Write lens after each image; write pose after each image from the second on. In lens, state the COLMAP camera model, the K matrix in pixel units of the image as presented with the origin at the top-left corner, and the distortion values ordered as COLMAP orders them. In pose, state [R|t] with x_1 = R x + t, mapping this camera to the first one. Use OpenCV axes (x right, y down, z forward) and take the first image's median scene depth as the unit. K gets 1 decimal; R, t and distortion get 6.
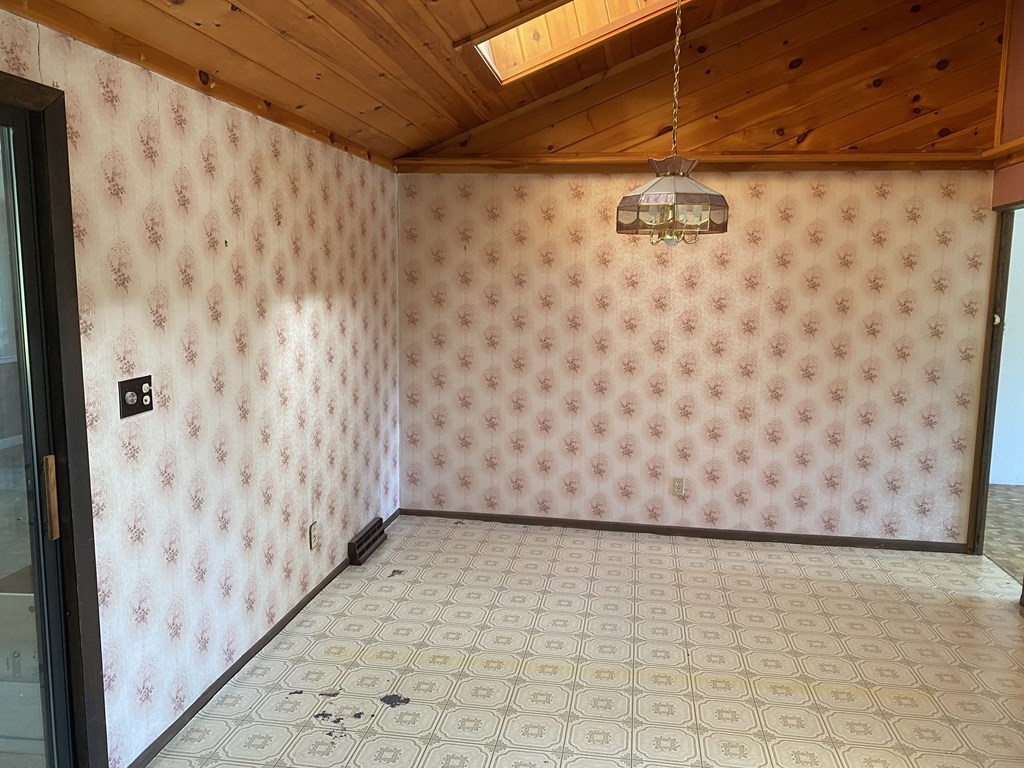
lens RADIAL K [[775.4, 0, 514.1], [0, 775.4, 381.1], [0, 0, 1]] dist [0.038717, -0.001787]
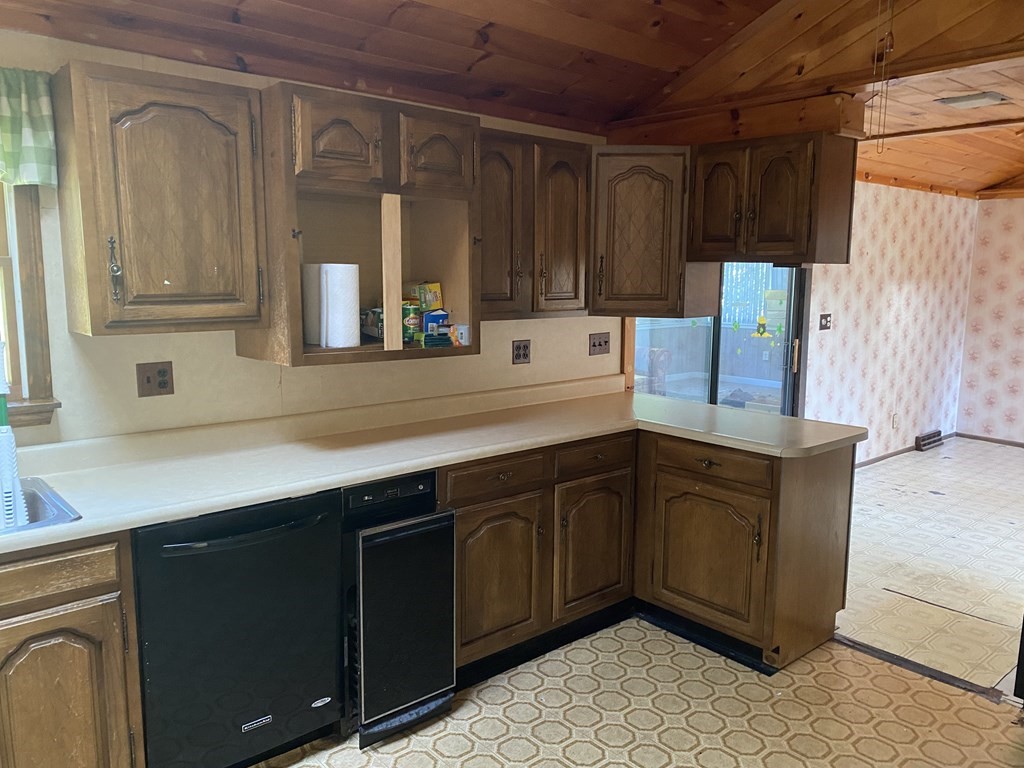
lens RADIAL K [[775.4, 0, 552.2], [0, 775.4, 385.2], [0, 0, 1]] dist [0.038717, -0.001787]
pose [[0.789375, 0.088902, -0.607440, 0.170085], [-0.085582, 0.995733, 0.034516, 0.113324], [0.607917, 0.024740, 0.793615, -0.759575]]
